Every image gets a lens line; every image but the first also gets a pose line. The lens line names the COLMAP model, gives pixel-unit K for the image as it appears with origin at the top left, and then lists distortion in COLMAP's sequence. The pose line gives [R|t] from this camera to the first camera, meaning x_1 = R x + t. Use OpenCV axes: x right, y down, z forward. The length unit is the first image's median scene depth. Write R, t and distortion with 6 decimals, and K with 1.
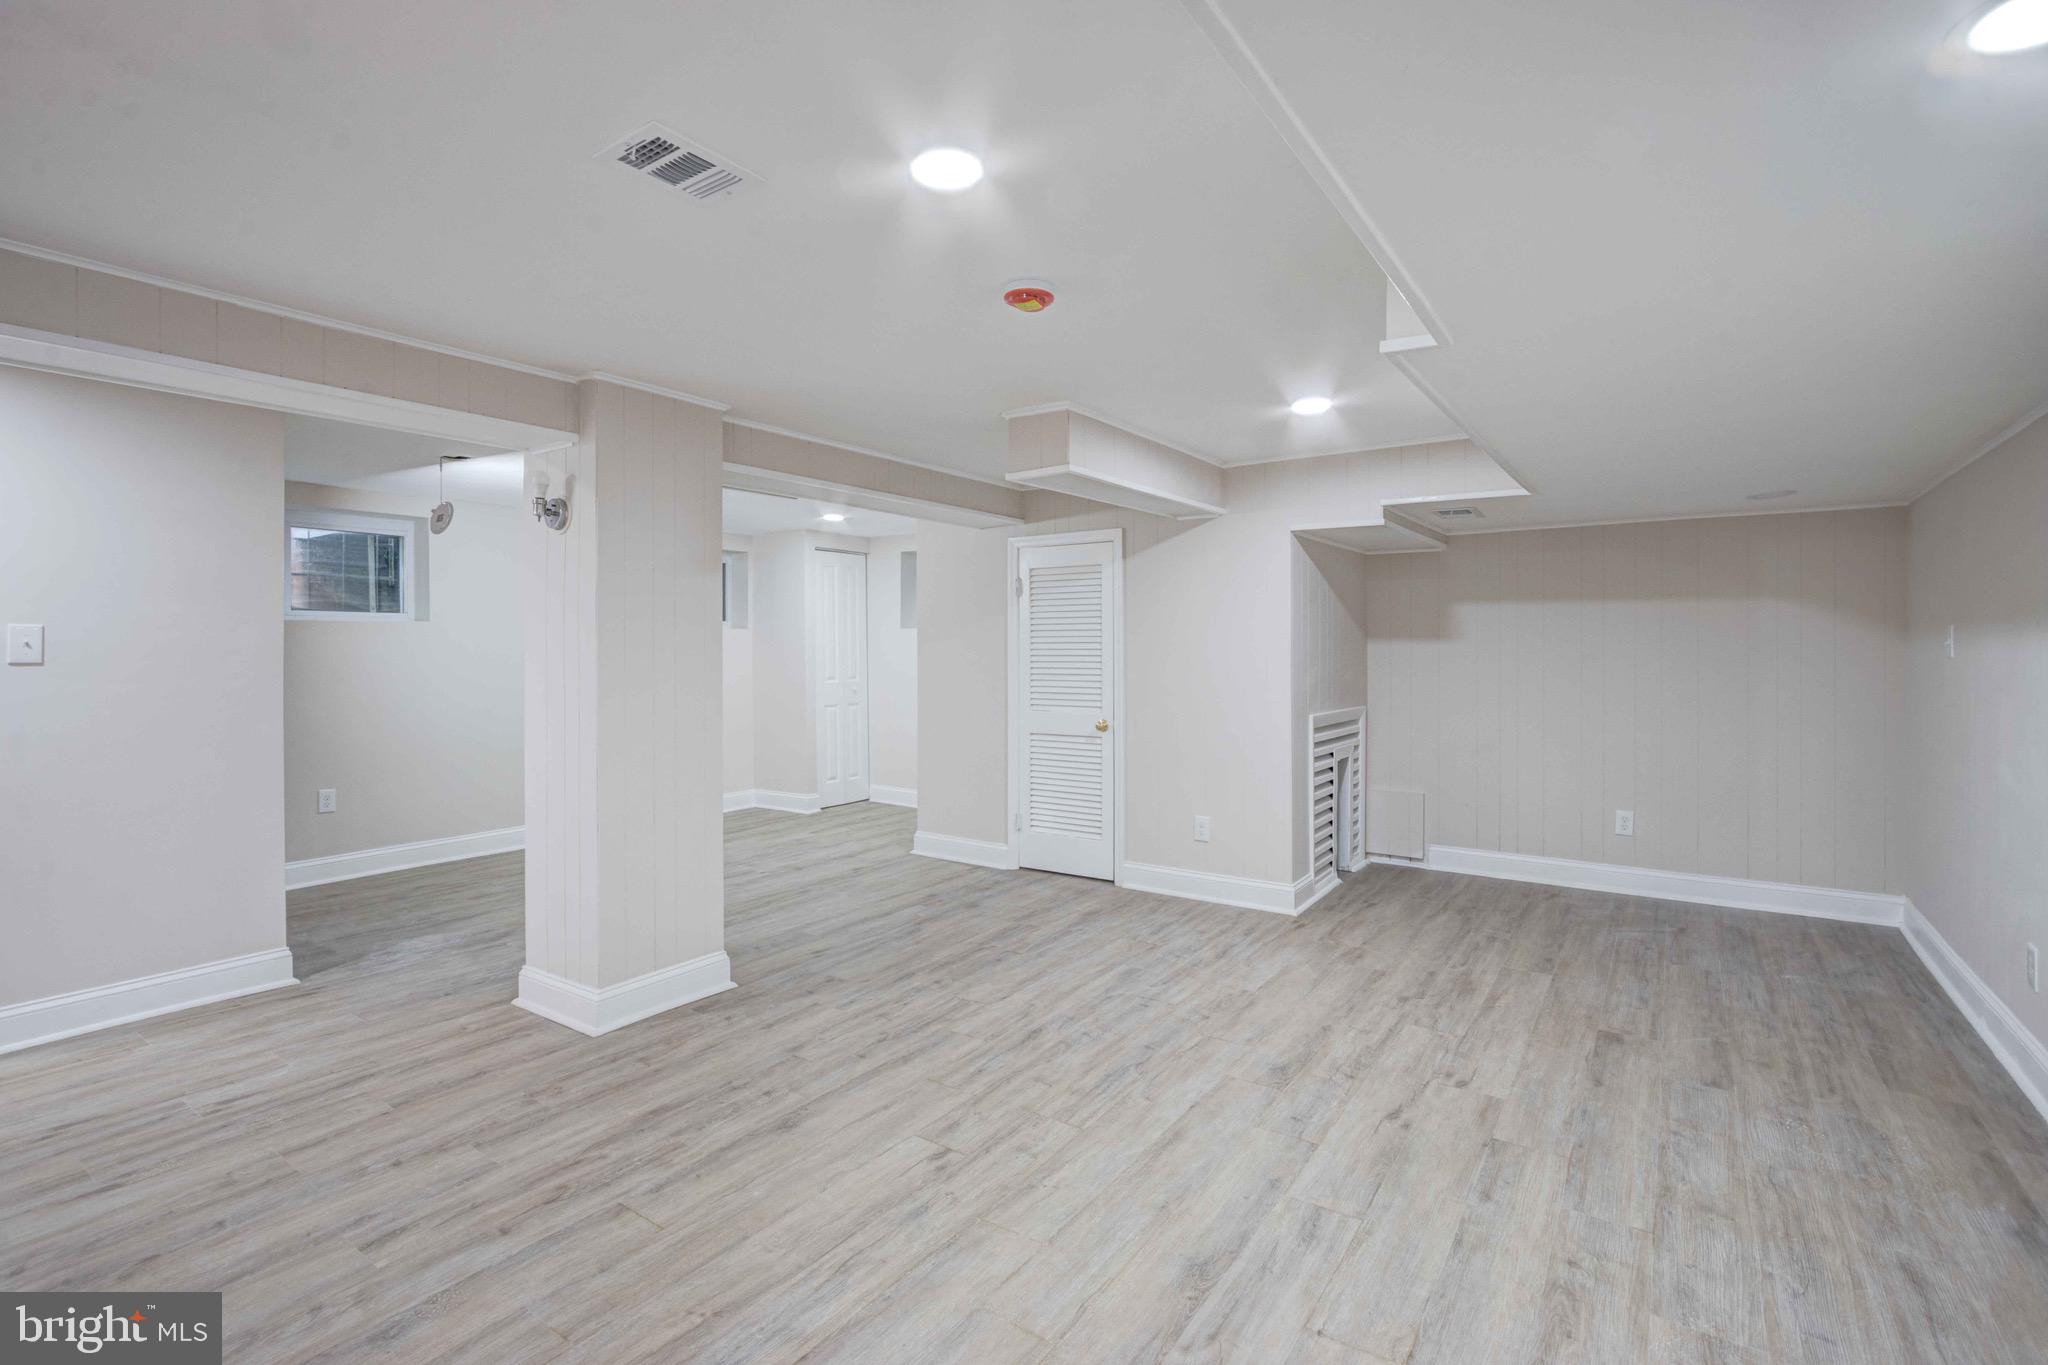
lens RADIAL K [[984.6, 0, 1017.4], [0, 984.6, 682.8], [0, 0, 1]] dist [-0.010844, -0.001659]
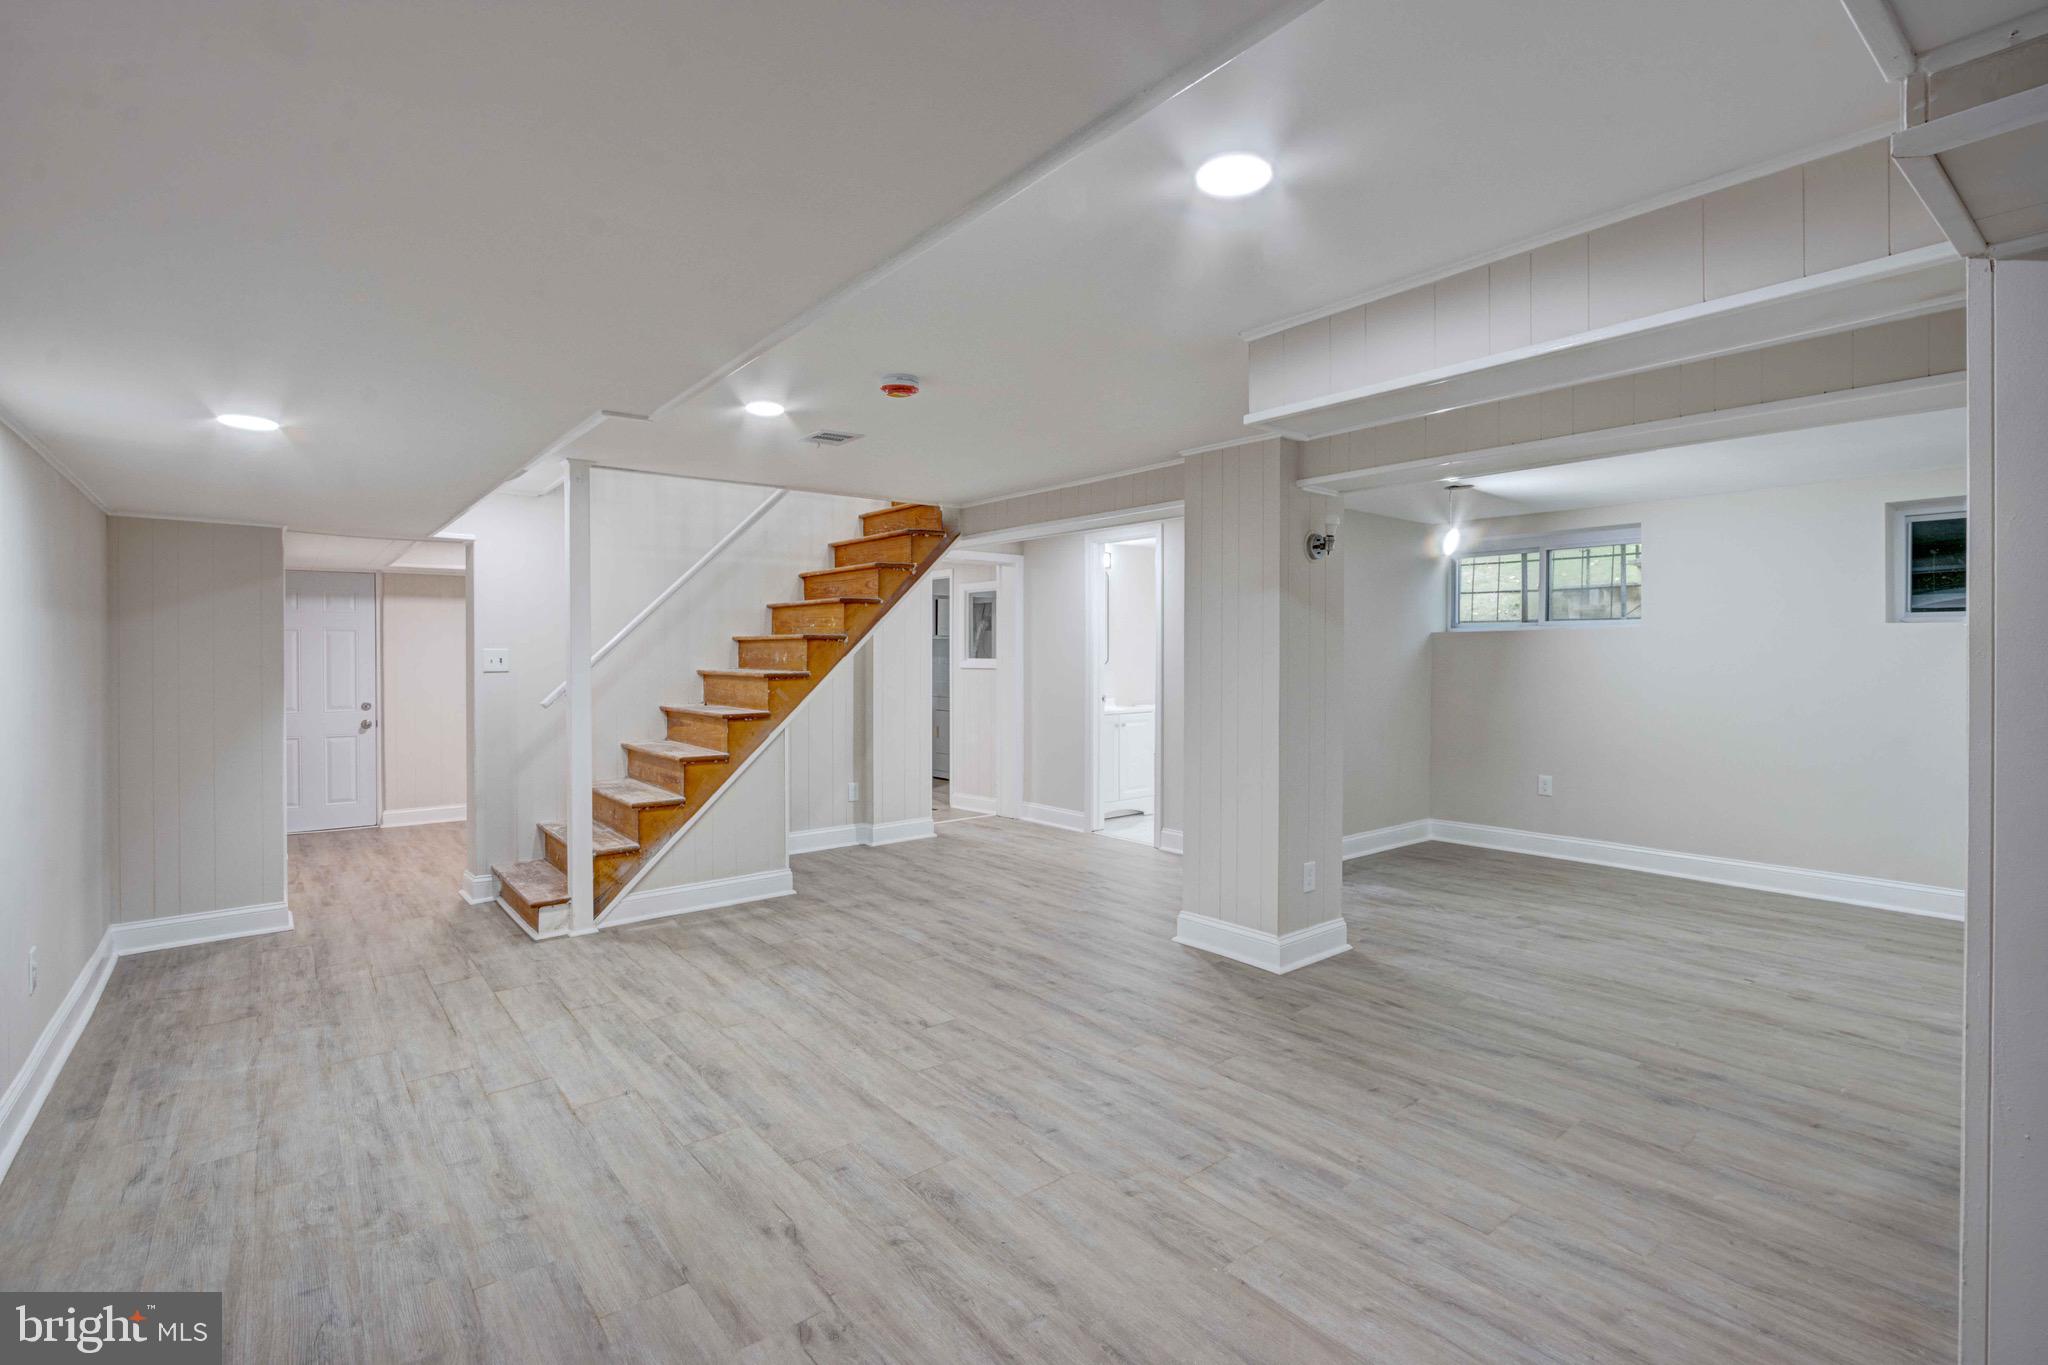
lens RADIAL K [[984.6, 0, 1019.2], [0, 984.6, 663.0], [0, 0, 1]] dist [-0.010844, -0.001659]
pose [[-0.321639, 0.011852, -0.946788, 1.076243], [-0.027706, 0.999376, 0.021923, -0.060423], [0.946457, 0.033283, -0.321110, 1.402538]]
